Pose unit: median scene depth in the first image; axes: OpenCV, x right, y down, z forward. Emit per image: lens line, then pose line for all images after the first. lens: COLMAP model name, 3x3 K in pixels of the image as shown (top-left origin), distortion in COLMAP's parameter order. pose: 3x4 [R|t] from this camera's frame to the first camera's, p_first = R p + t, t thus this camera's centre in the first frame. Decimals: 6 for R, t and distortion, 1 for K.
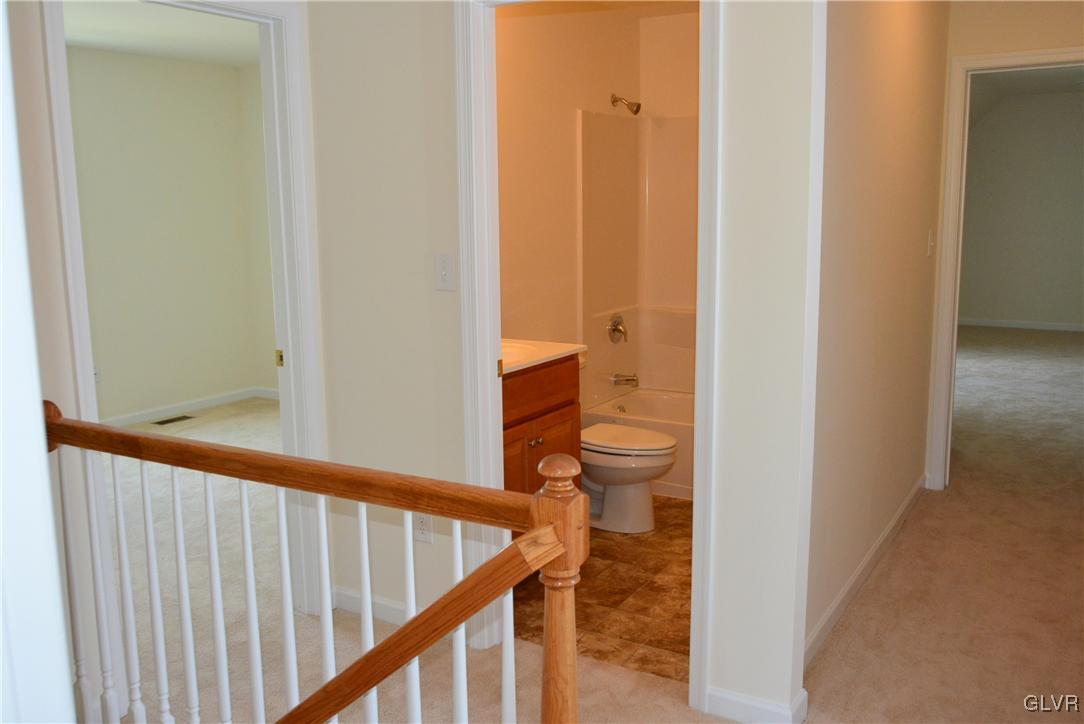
lens RADIAL K [[948.9, 0, 542.0], [0, 948.9, 362.0], [0, 0, 1]] dist [0.003581, 0.001156]
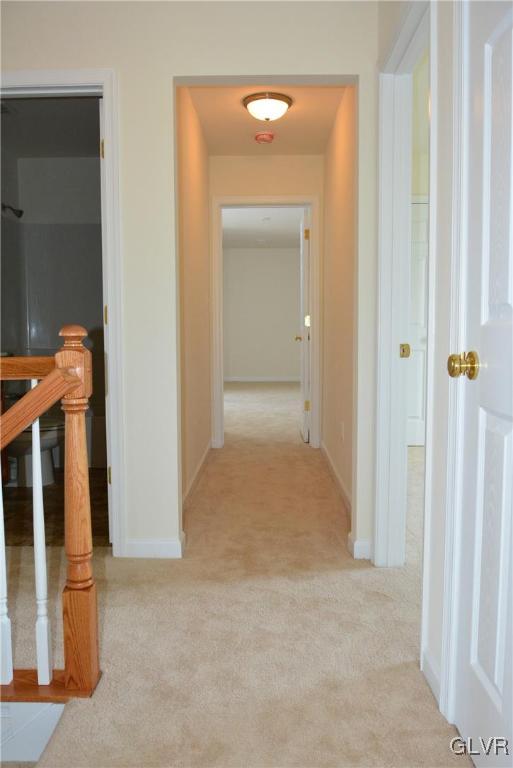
lens RADIAL K [[621.6, 0, 256.5], [0, 621.6, 384.0], [0, 0, 1]] dist [-0.010235, -0.004711]
pose [[0.860901, -0.030745, 0.507843, -0.085641], [0.079386, 0.994064, -0.074396, 0.104659], [-0.502541, 0.104363, 0.858231, -0.002168]]
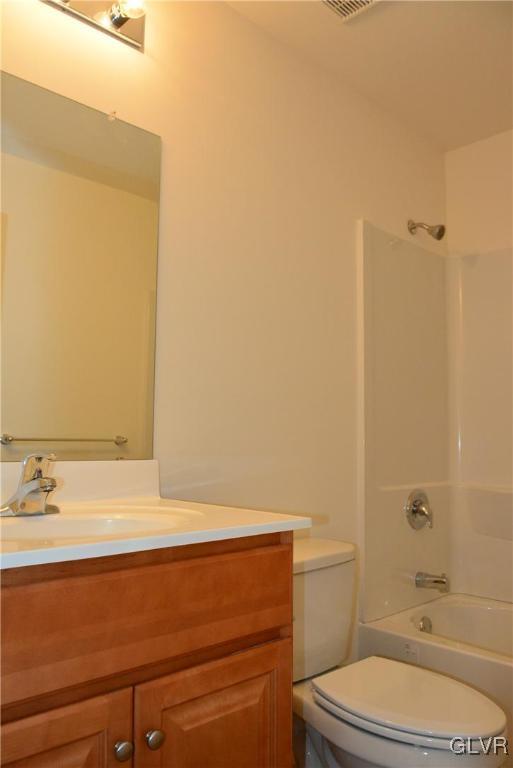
lens RADIAL K [[597.3, 0, 256.2], [0, 597.3, 401.0], [0, 0, 1]] dist [-0.032170, -0.004636]
pose [[0.967587, 0.000089, -0.252539, 0.076853], [-0.060542, 0.970920, -0.231621, -0.002121], [0.245175, 0.239403, 0.939455, 0.528229]]
